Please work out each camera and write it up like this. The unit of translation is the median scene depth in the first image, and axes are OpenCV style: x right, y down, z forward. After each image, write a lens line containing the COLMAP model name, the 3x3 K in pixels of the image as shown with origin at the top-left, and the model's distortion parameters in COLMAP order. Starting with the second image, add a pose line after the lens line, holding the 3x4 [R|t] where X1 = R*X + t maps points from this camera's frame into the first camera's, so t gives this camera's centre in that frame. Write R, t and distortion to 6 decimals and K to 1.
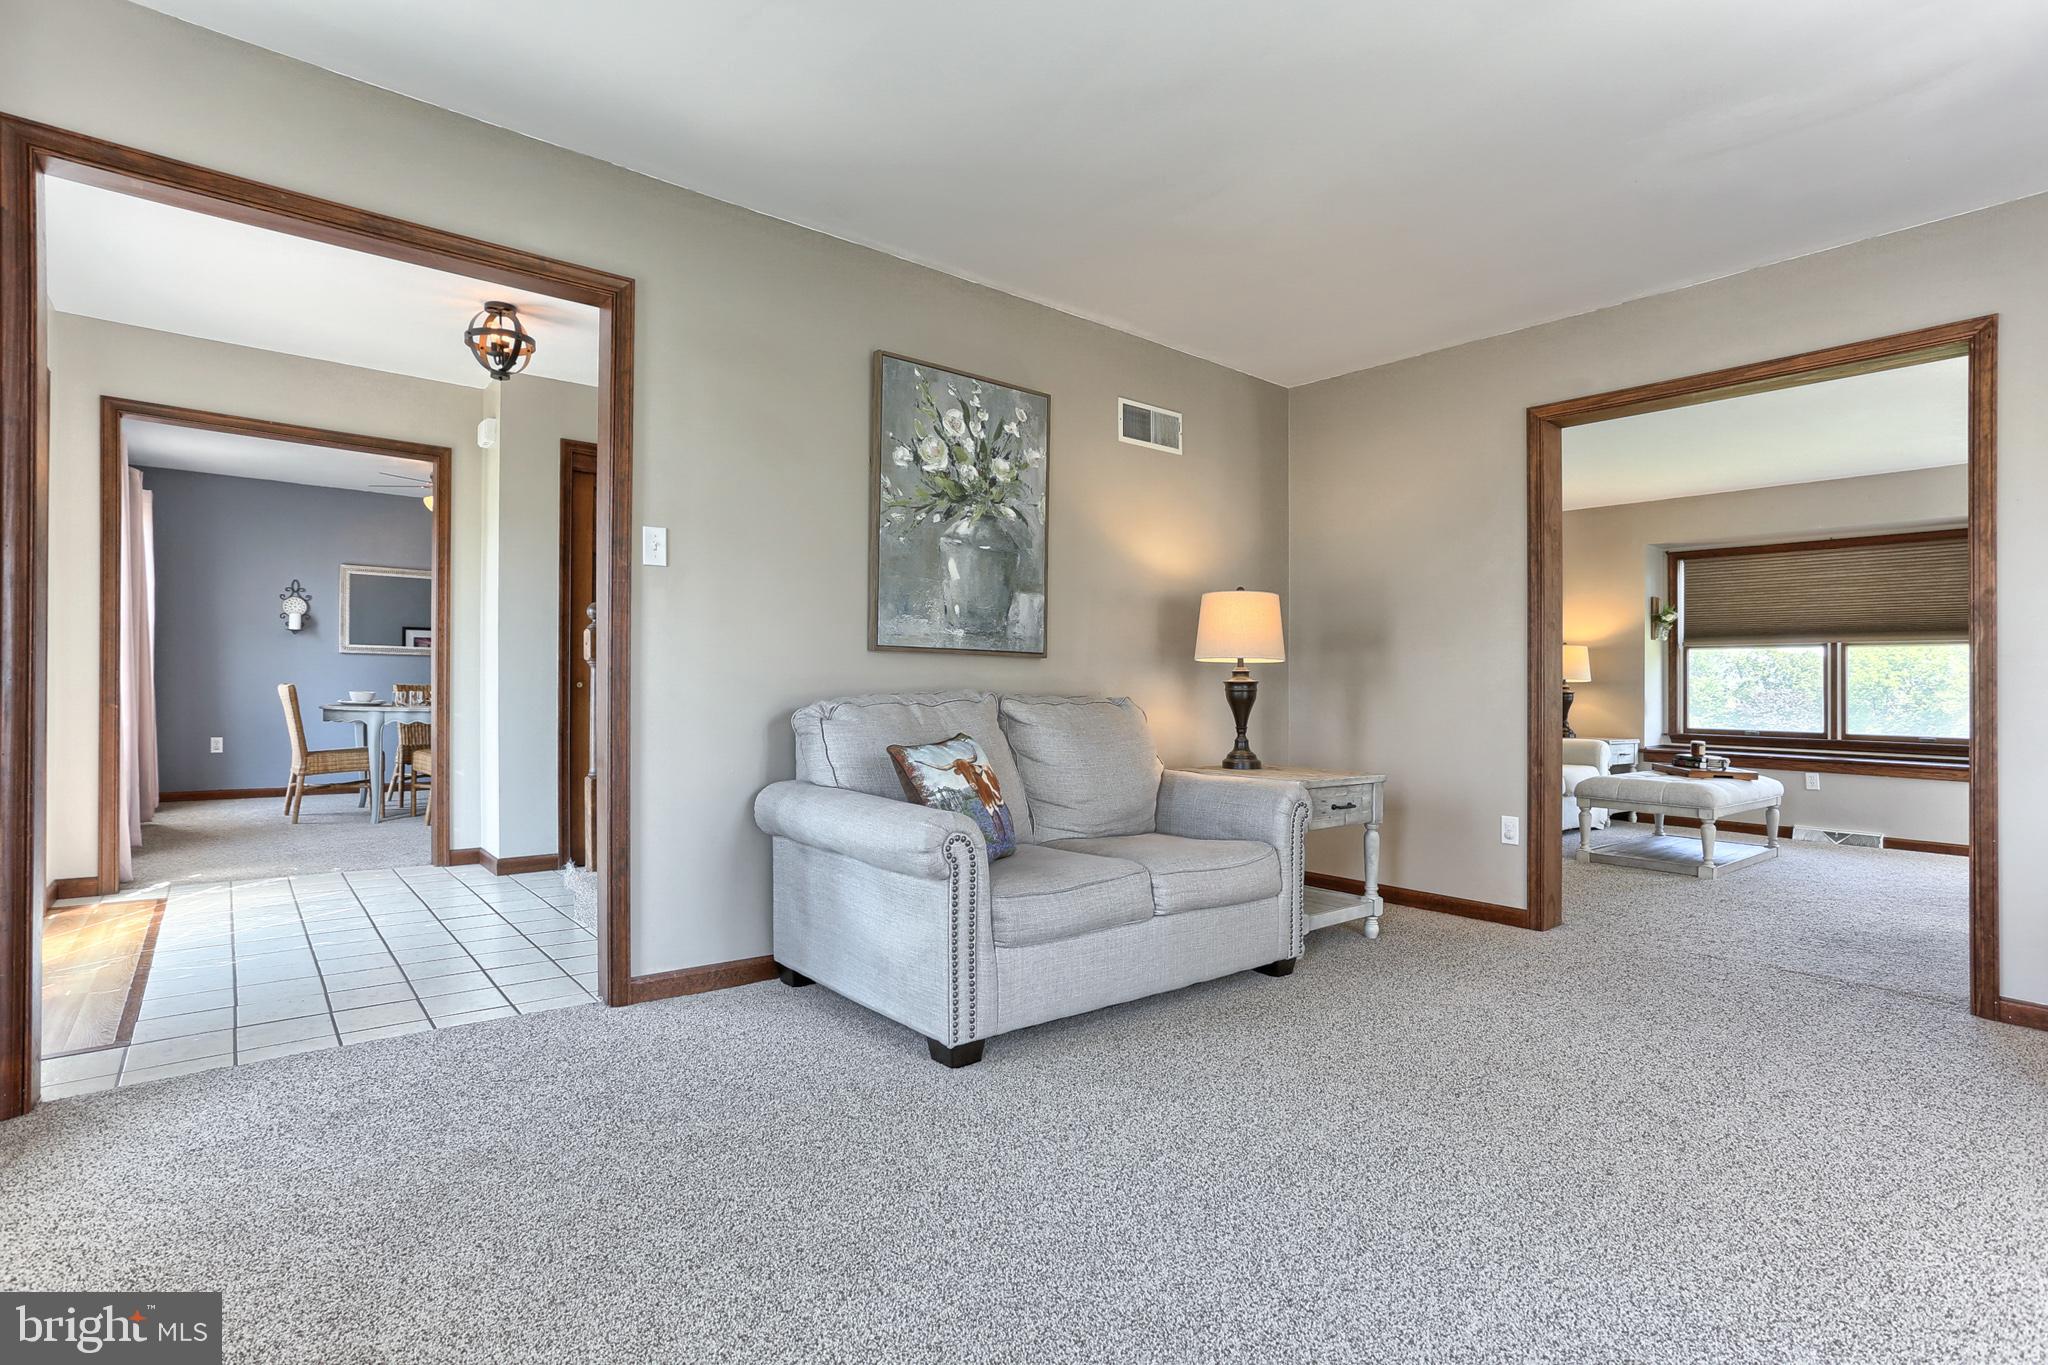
lens RADIAL K [[994.0, 0, 1034.1], [0, 994.0, 674.3], [0, 0, 1]] dist [-0.056137, 0.040135]
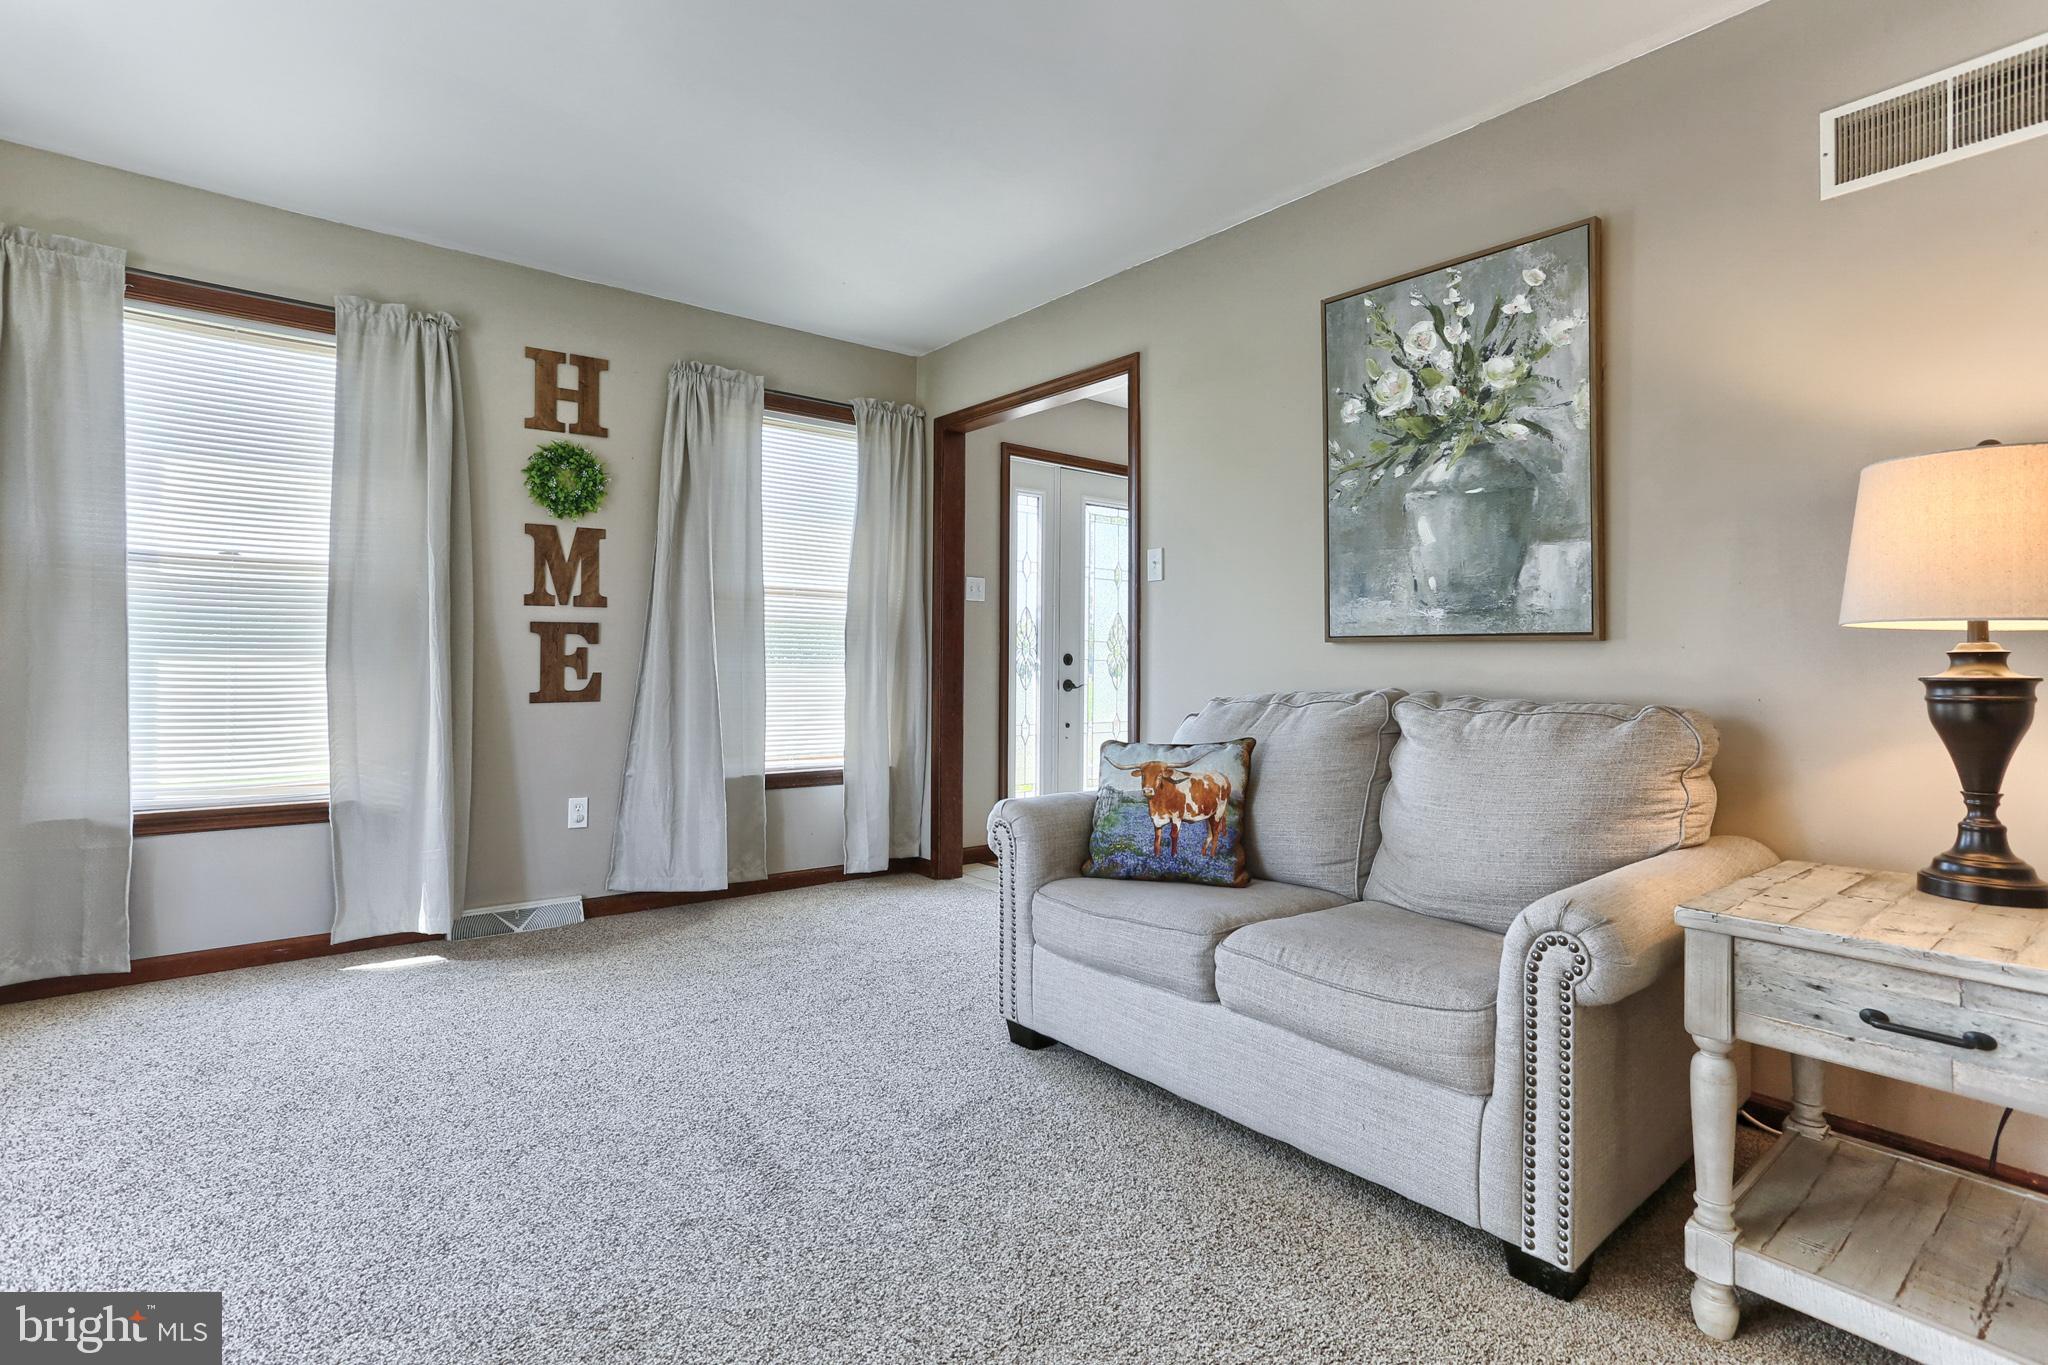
lens RADIAL K [[994.0, 0, 1034.1], [0, 994.0, 674.3], [0, 0, 1]] dist [-0.056137, 0.040135]
pose [[0.010923, -0.004955, -0.999928, 0.661762], [0.005815, 0.999971, -0.004892, 0.006265], [0.999923, -0.005761, 0.010951, 0.680055]]
